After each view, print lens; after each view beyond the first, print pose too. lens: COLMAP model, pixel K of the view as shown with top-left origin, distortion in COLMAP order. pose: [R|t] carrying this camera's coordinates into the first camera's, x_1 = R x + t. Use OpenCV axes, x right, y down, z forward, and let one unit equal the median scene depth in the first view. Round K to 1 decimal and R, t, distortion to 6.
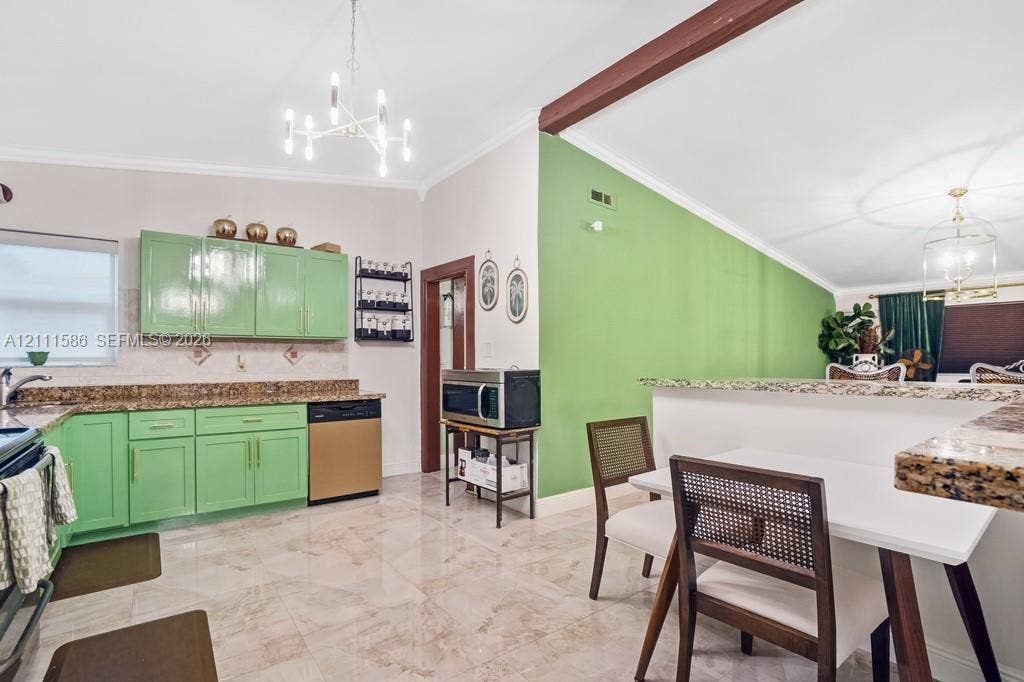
lens RADIAL K [[485.1, 0, 512.1], [0, 485.1, 352.1], [0, 0, 1]] dist [-0.100122, 0.041546]
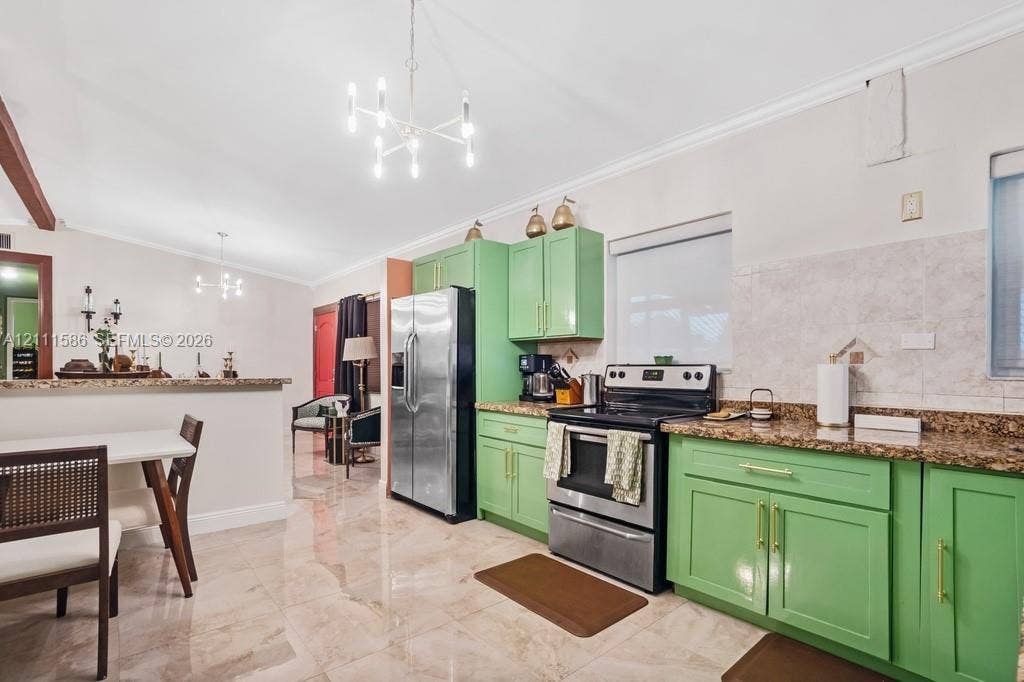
lens RADIAL K [[474.5, 0, 511.1], [0, 474.5, 365.4], [0, 0, 1]] dist [0.001404, 0.000333]
pose [[-0.998290, 0.002116, -0.058423, -0.278360], [0.003244, 0.999810, -0.019216, 0.017839], [0.058371, -0.019372, -0.998107, 1.139984]]
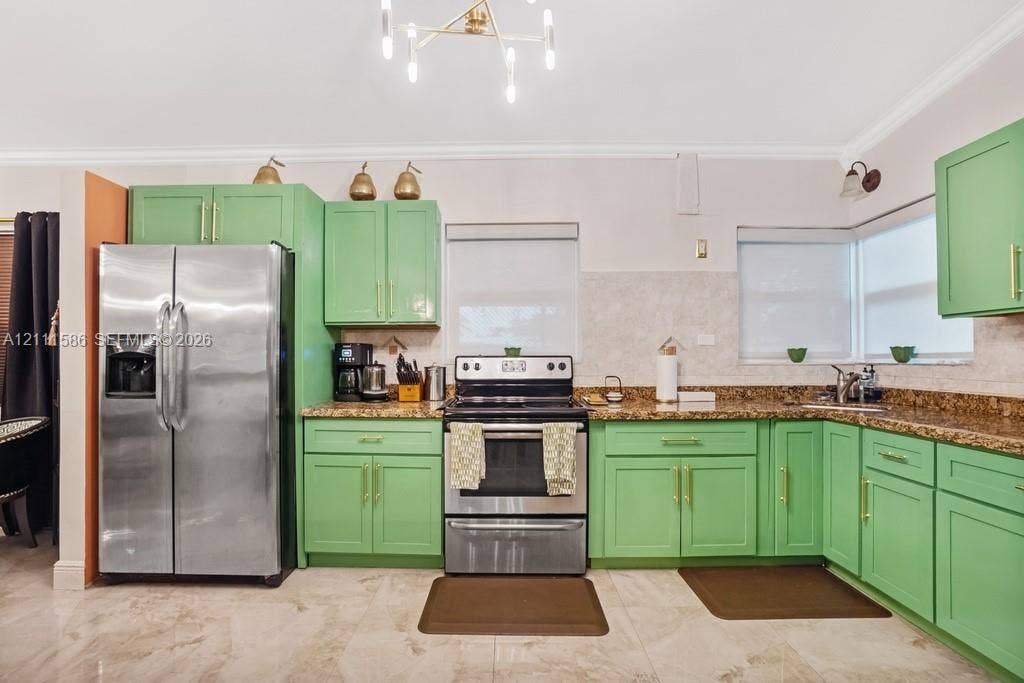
lens RADIAL K [[466.3, 0, 492.0], [0, 466.3, 351.5], [0, 0, 1]] dist [-0.028095, 0.000576]
pose [[-0.630781, -0.004936, -0.775945, 0.092524], [0.018252, 0.999609, -0.021196, 0.010621], [0.775746, -0.027532, -0.630444, 0.815892]]
